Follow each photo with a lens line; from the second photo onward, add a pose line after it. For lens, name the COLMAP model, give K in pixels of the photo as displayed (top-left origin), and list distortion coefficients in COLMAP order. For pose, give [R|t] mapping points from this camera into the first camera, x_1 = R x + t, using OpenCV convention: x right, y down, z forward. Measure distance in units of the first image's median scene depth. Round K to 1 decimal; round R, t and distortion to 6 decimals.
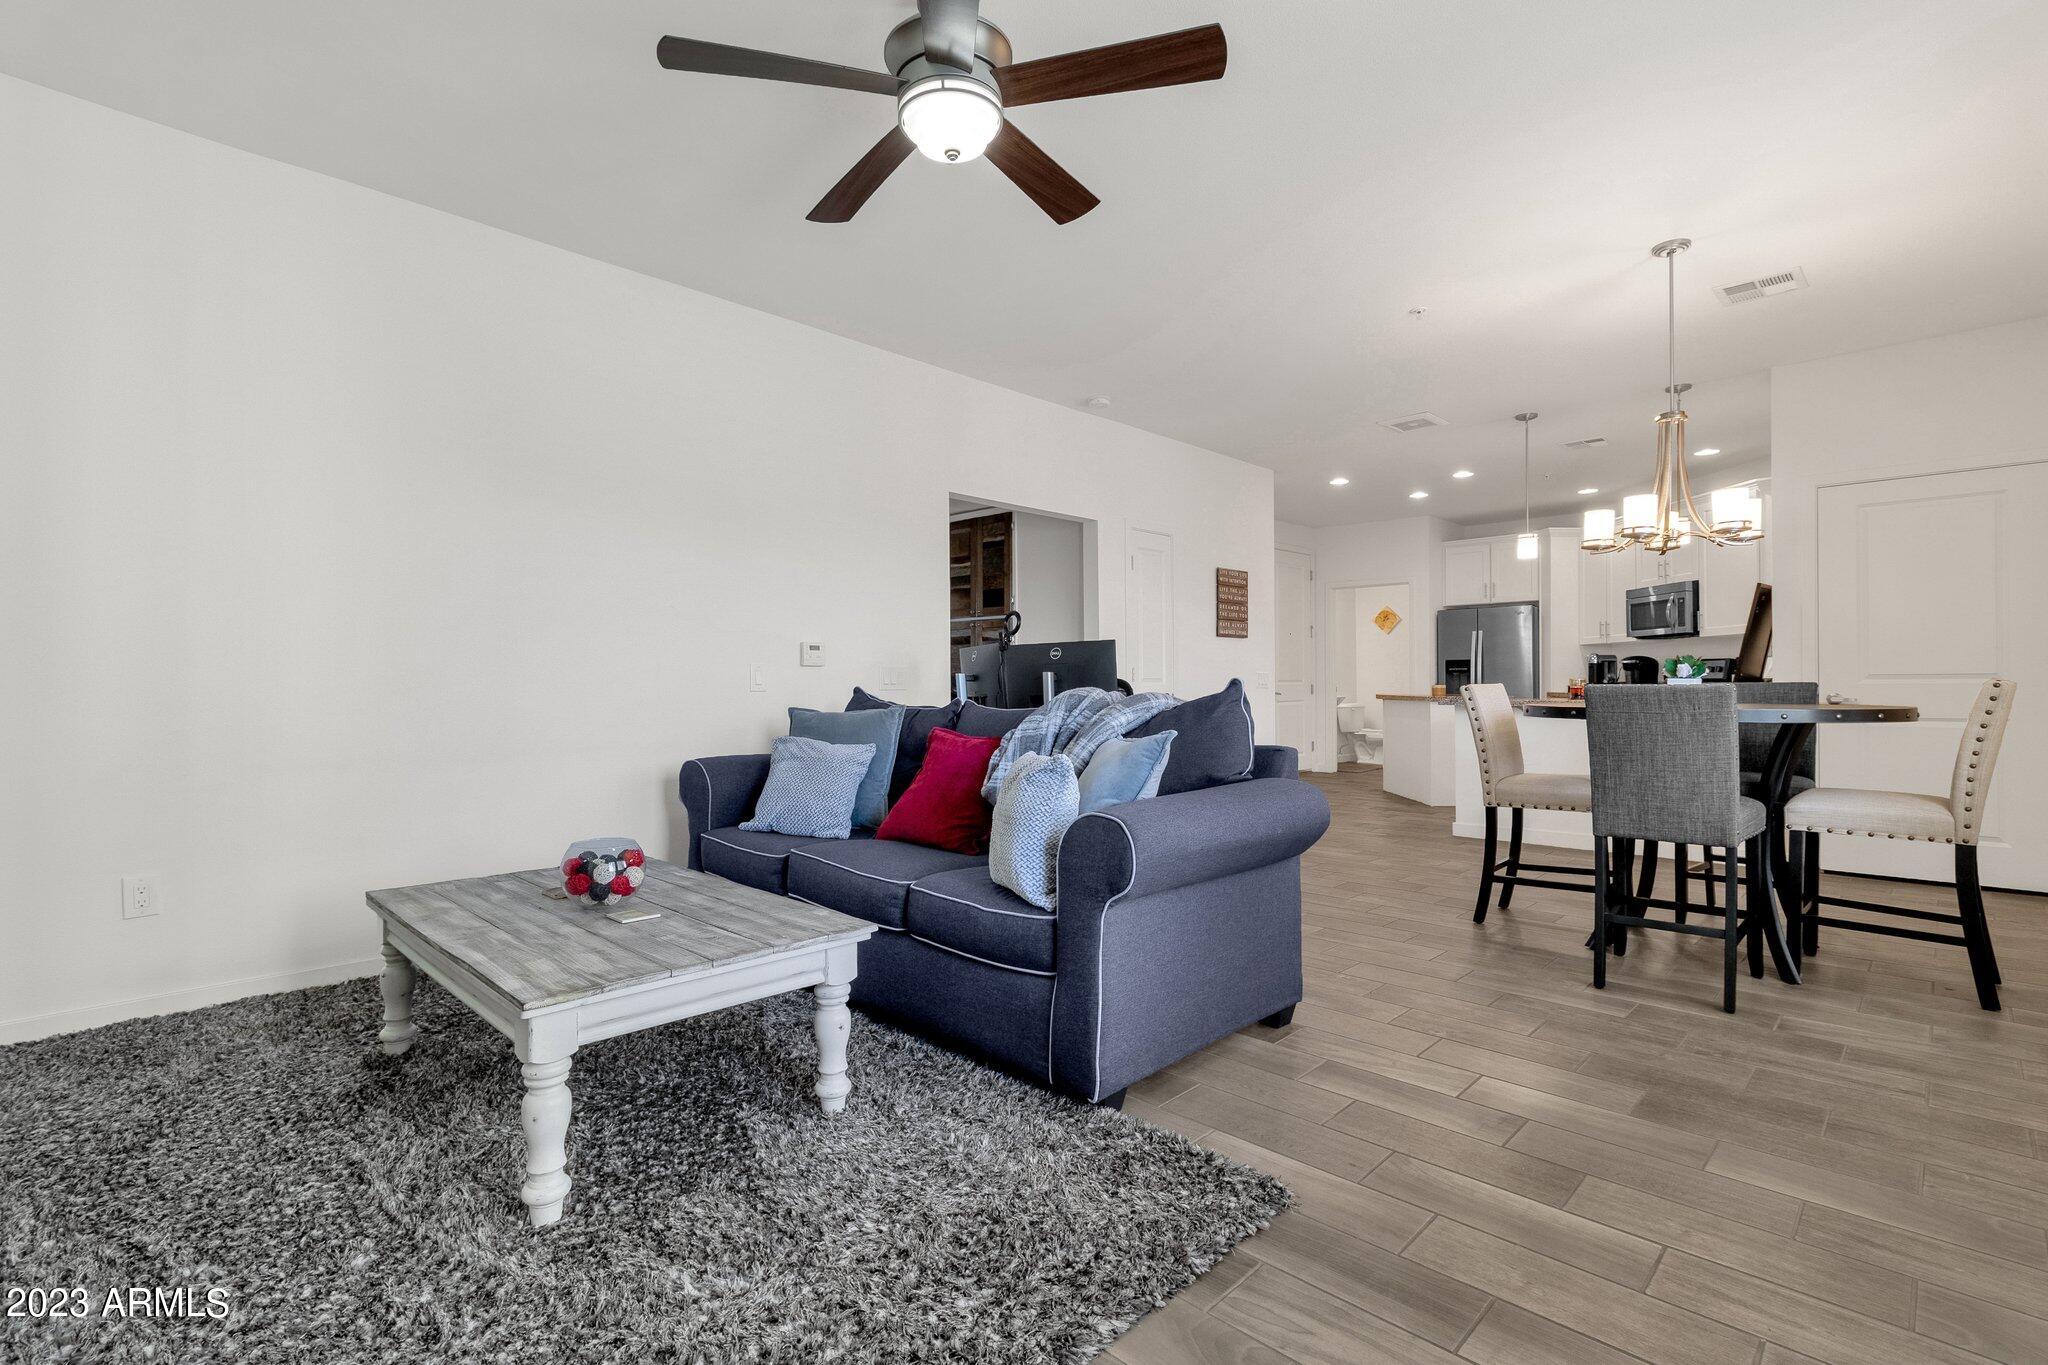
lens RADIAL K [[935.1, 0, 1024.0], [0, 935.1, 682.5], [0, 0, 1]] dist [-0.000838, -0.000128]
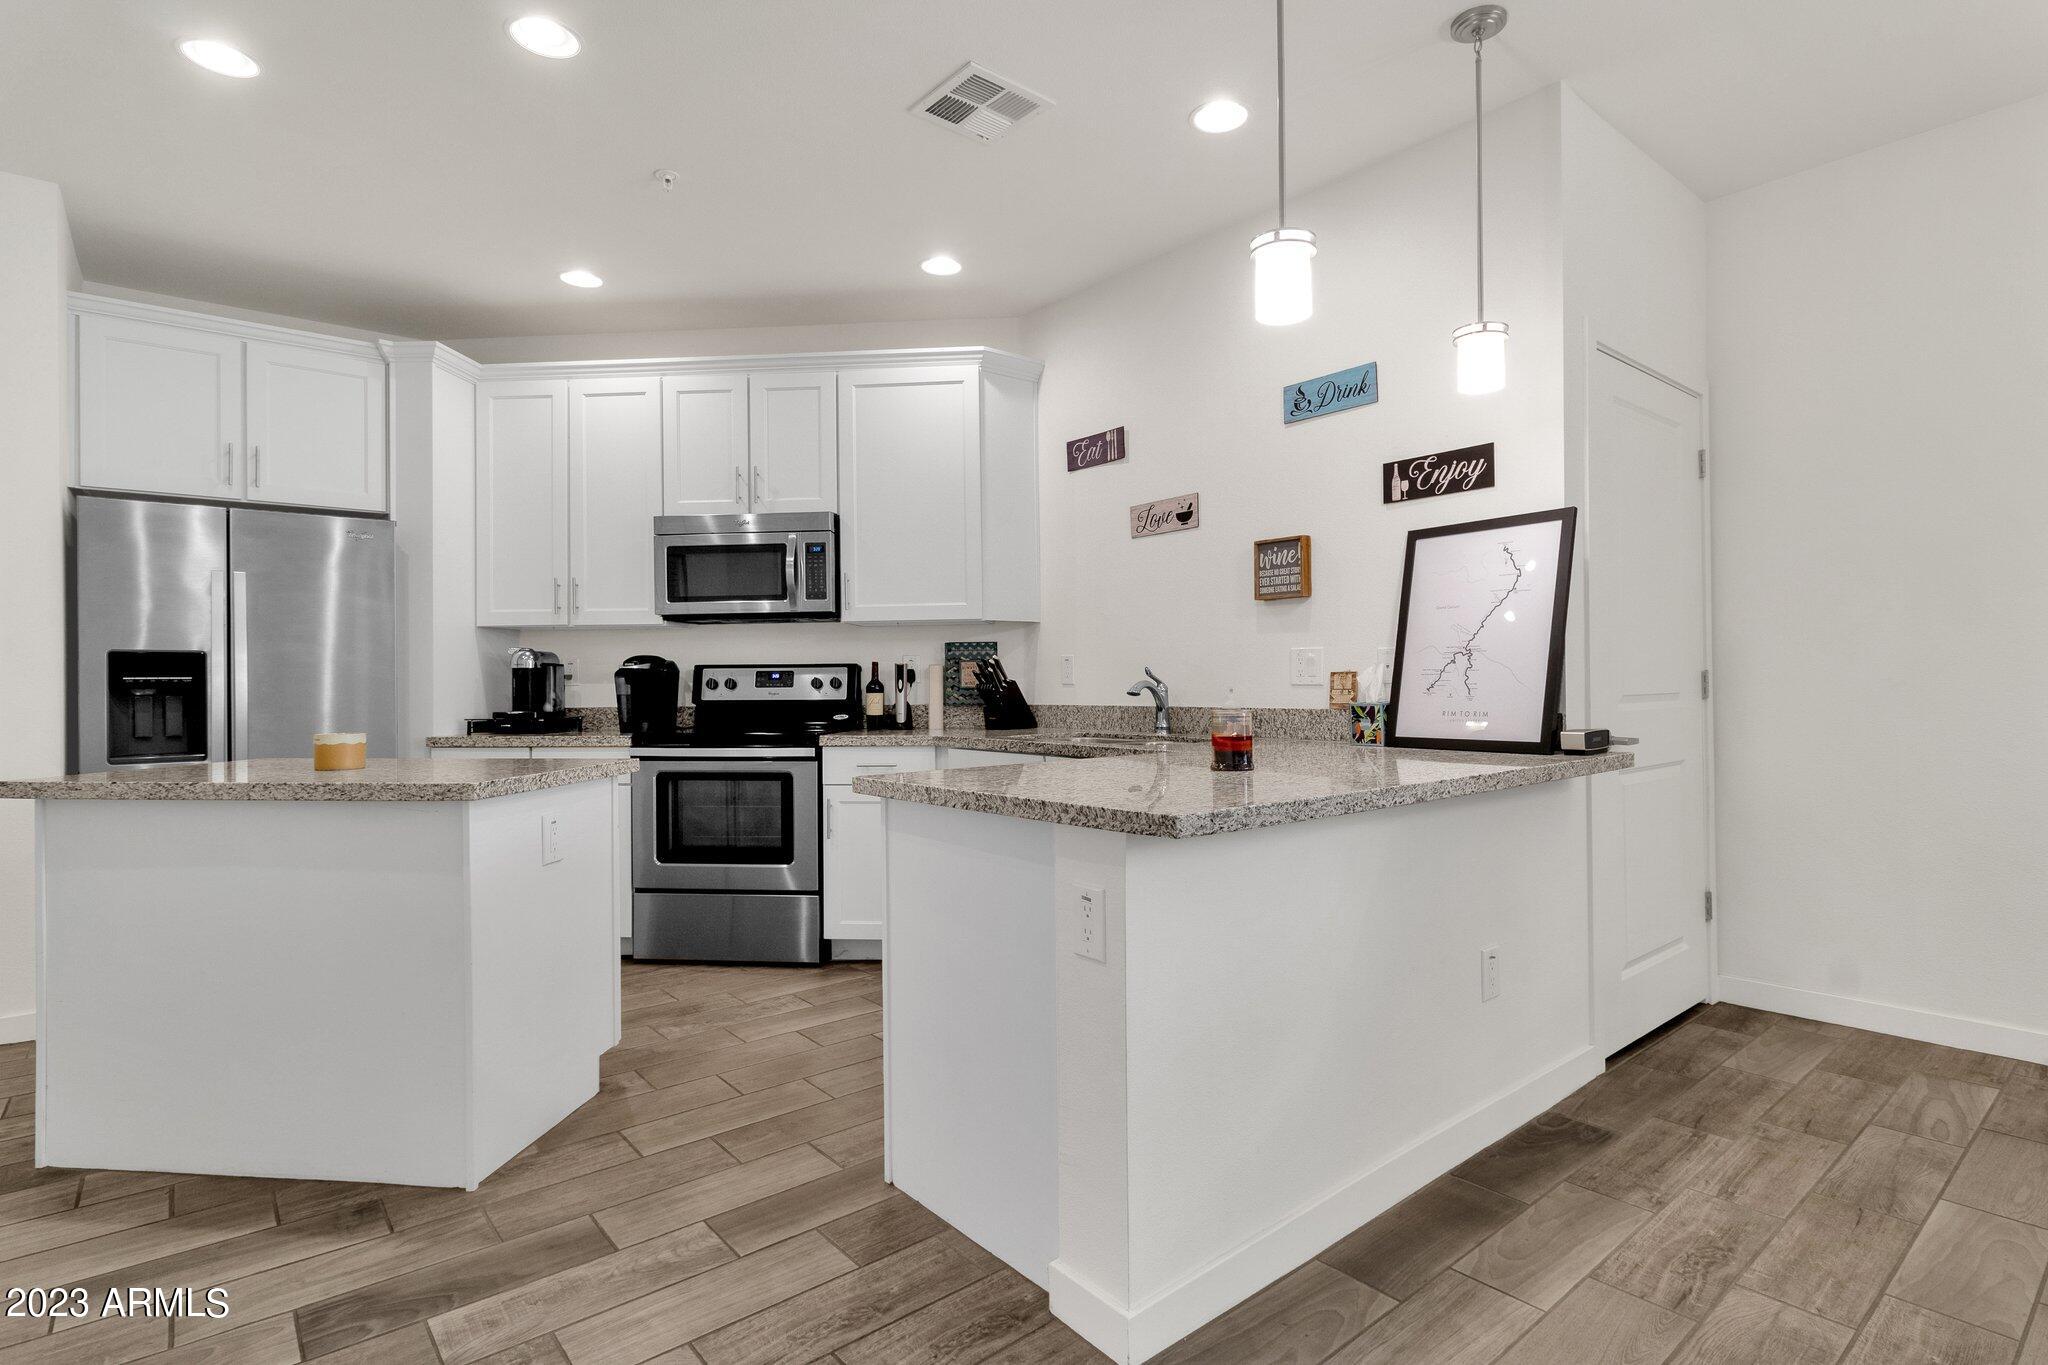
lens RADIAL K [[1020.6, 0, 1047.7], [0, 1020.6, 676.2], [0, 0, 1]] dist [0.001894, -0.000719]
pose [[0.083230, 0.008568, 0.996494, 0.154064], [0.008141, 0.999924, -0.009277, -0.011351], [-0.996497, 0.008884, 0.083154, 0.802274]]
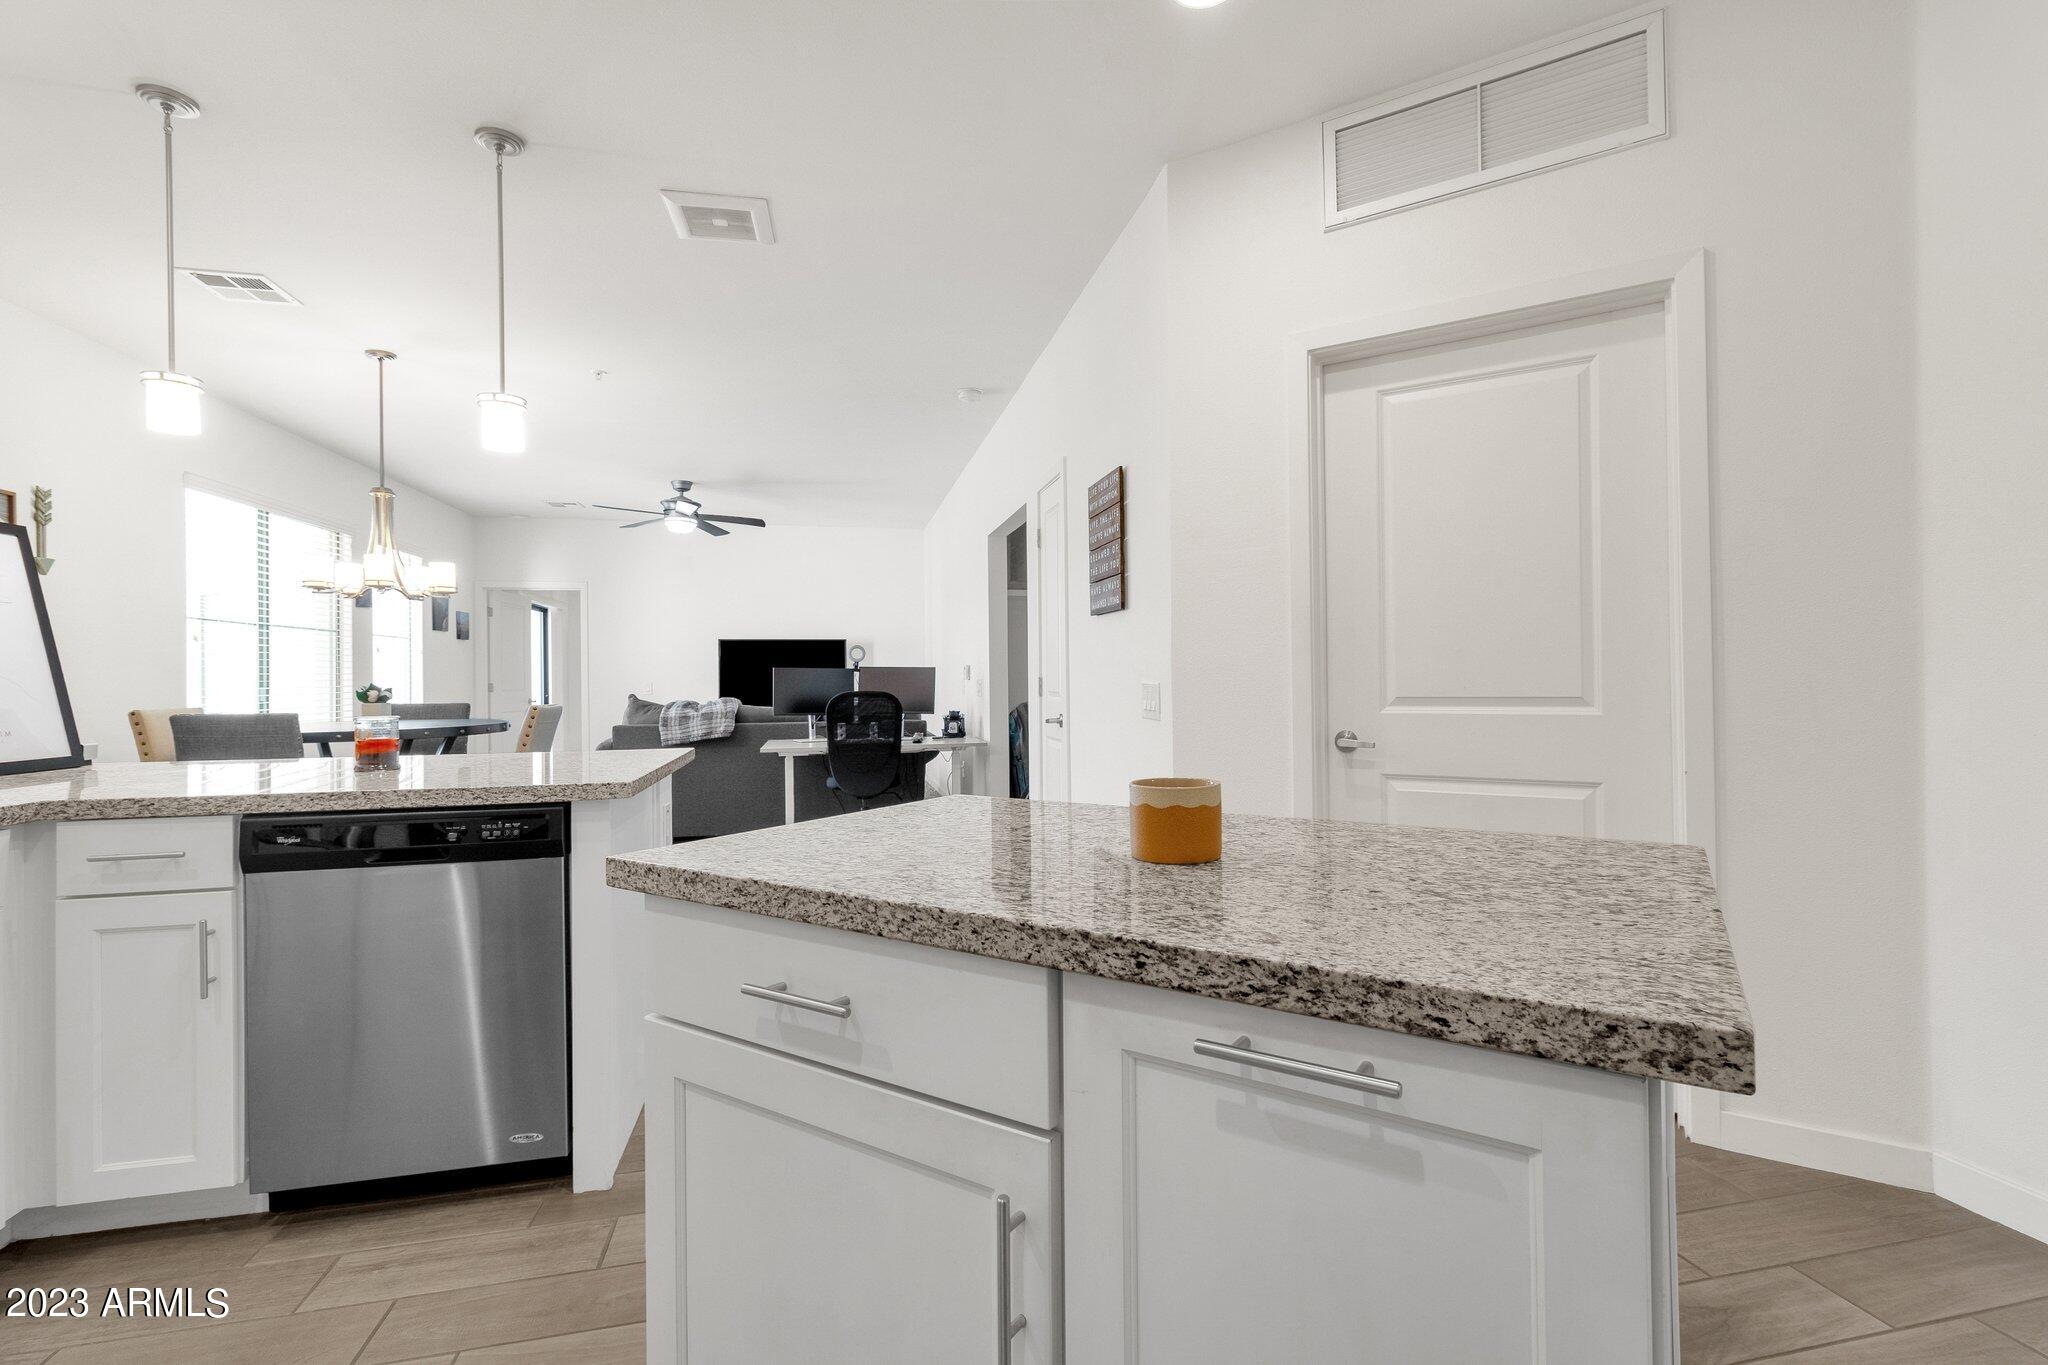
lens RADIAL K [[945.0, 0, 1046.9], [0, 945.0, 677.4], [0, 0, 1]] dist [0.004216, 0.000709]
pose [[-0.524788, 0.007941, -0.851196, 0.606772], [0.013783, 0.999905, 0.000831, -0.013891], [0.851121, -0.011295, -0.524848, 1.123490]]
